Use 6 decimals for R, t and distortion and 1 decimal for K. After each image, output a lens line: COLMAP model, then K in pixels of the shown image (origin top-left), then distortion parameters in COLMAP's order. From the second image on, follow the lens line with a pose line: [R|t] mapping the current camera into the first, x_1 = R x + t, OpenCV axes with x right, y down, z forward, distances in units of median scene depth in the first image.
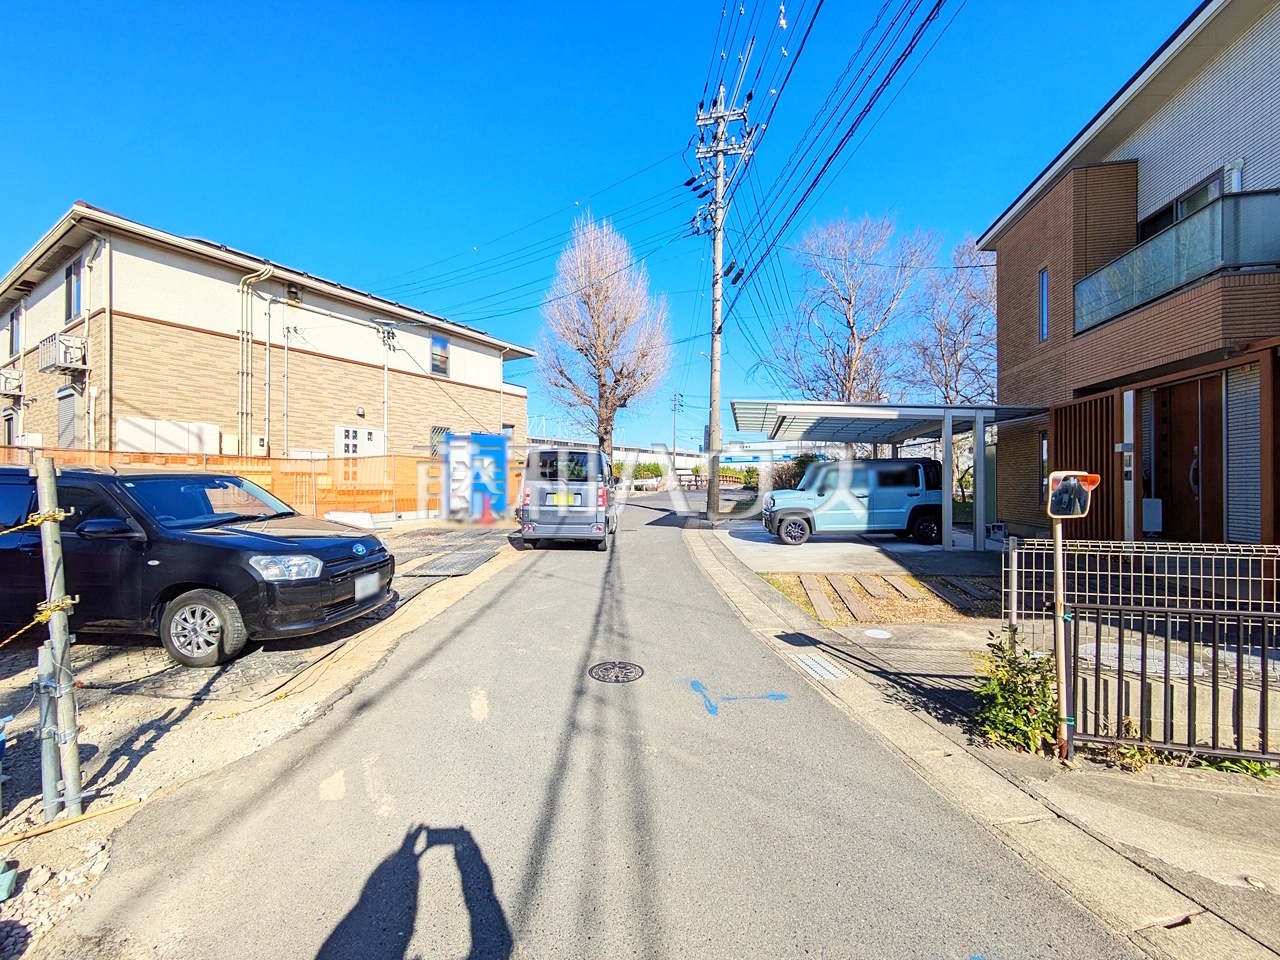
lens RADIAL K [[507.1, 0, 640.5], [0, 507.1, 482.5], [0, 0, 1]] dist [0.000969, 0.000256]
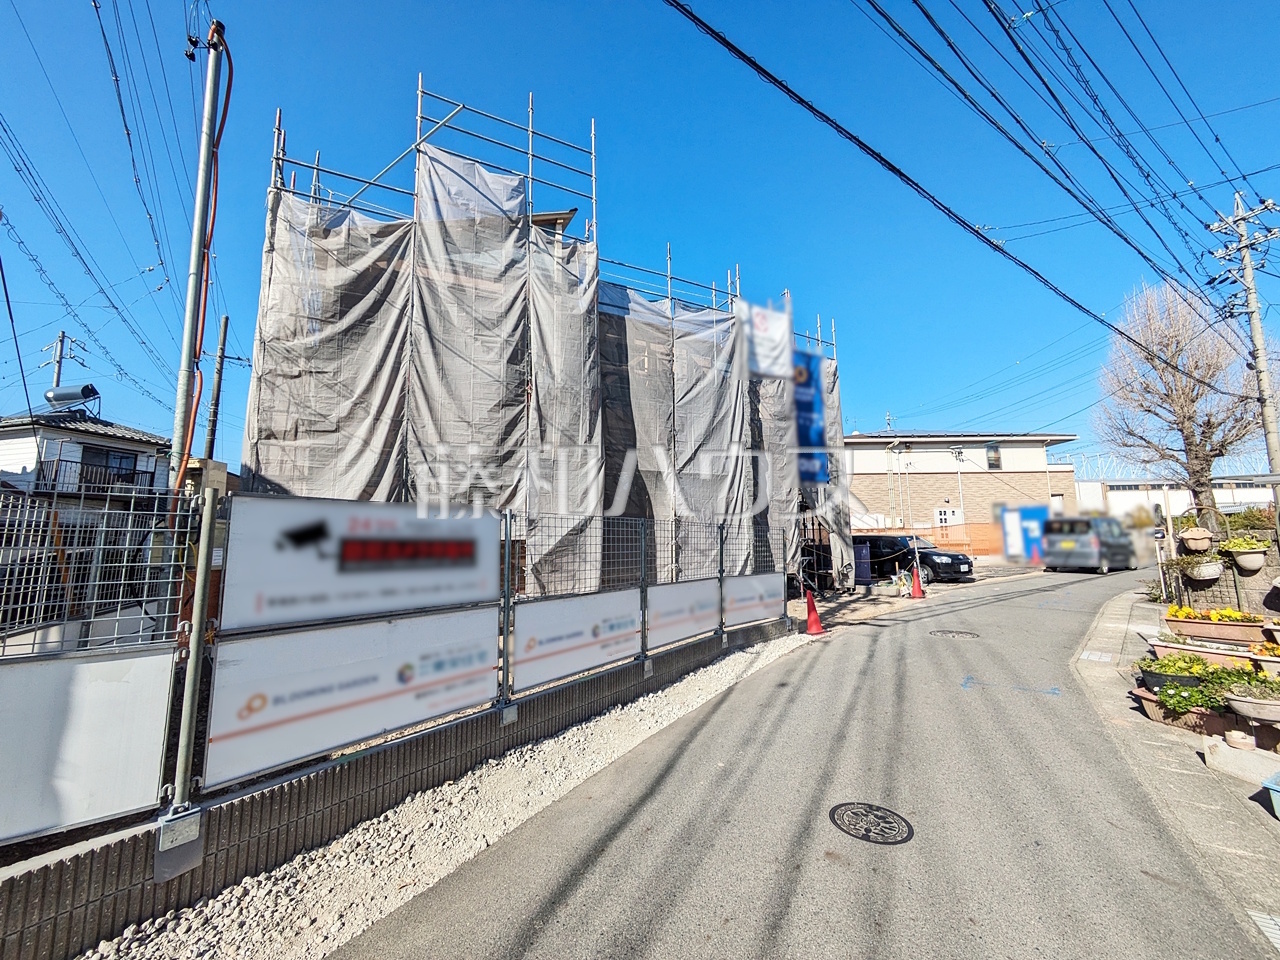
lens RADIAL K [[507.1, 0, 640.5], [0, 507.1, 482.5], [0, 0, 1]] dist [0.000969, 0.000256]
pose [[0.517169, -0.118585, -0.847629, 0.430120], [0.015814, 0.991510, -0.129065, 0.014884], [0.855737, 0.053344, 0.514653, -0.881483]]
